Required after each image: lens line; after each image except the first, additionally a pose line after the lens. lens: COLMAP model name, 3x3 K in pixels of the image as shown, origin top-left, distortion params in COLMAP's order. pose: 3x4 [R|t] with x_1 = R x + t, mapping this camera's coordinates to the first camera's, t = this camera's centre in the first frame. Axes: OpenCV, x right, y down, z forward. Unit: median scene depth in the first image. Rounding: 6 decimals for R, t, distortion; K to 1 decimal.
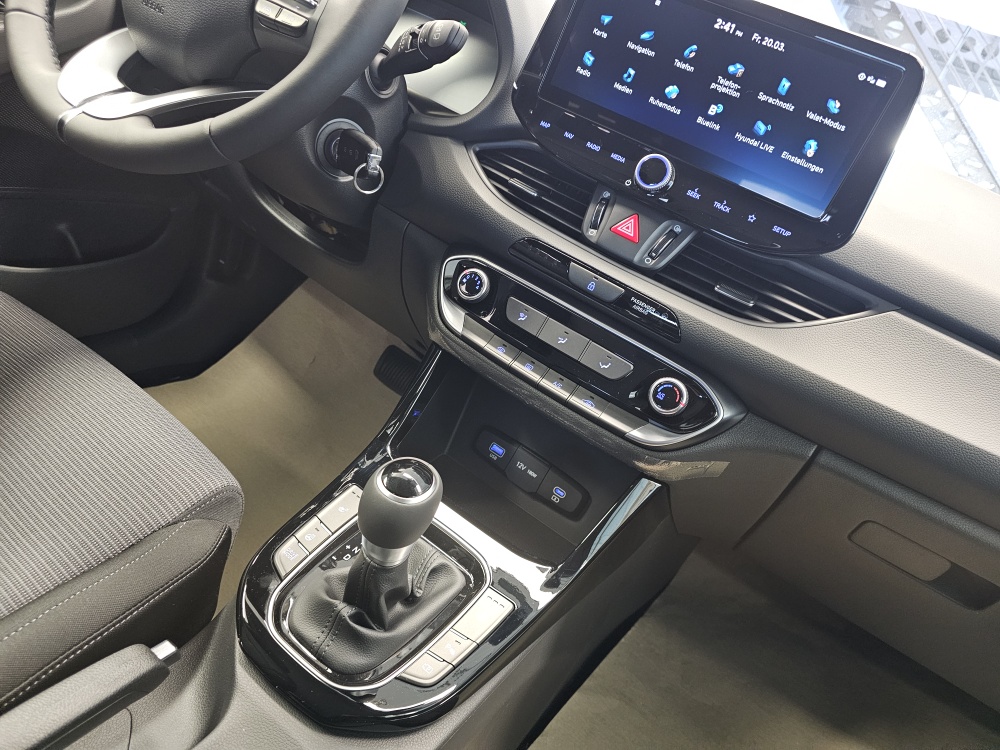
lens RADIAL K [[684.1, 0, 494.7], [0, 684.1, 376.0], [0, 0, 1]] dist [0.044338, -0.070613]
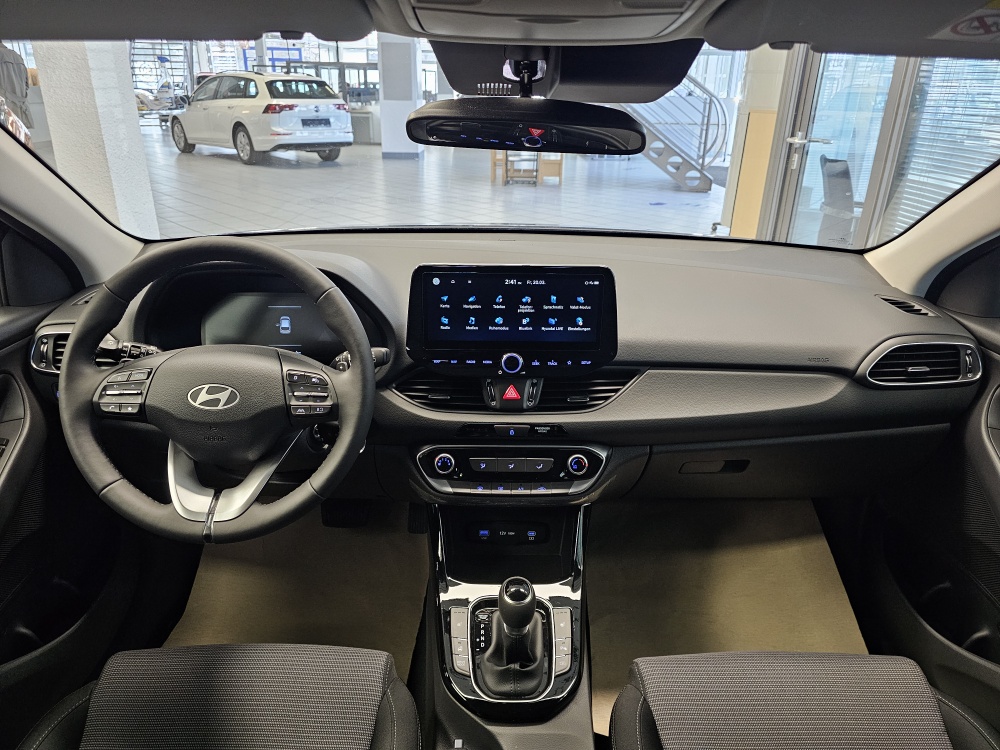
lens RADIAL K [[684.1, 0, 494.7], [0, 684.1, 376.0], [0, 0, 1]] dist [0.044338, -0.070613]
pose [[0.801517, -0.502692, 0.323839, -0.403155], [0.488637, 0.862768, 0.129868, -0.522908], [-0.344682, 0.054148, 0.937157, -0.664180]]
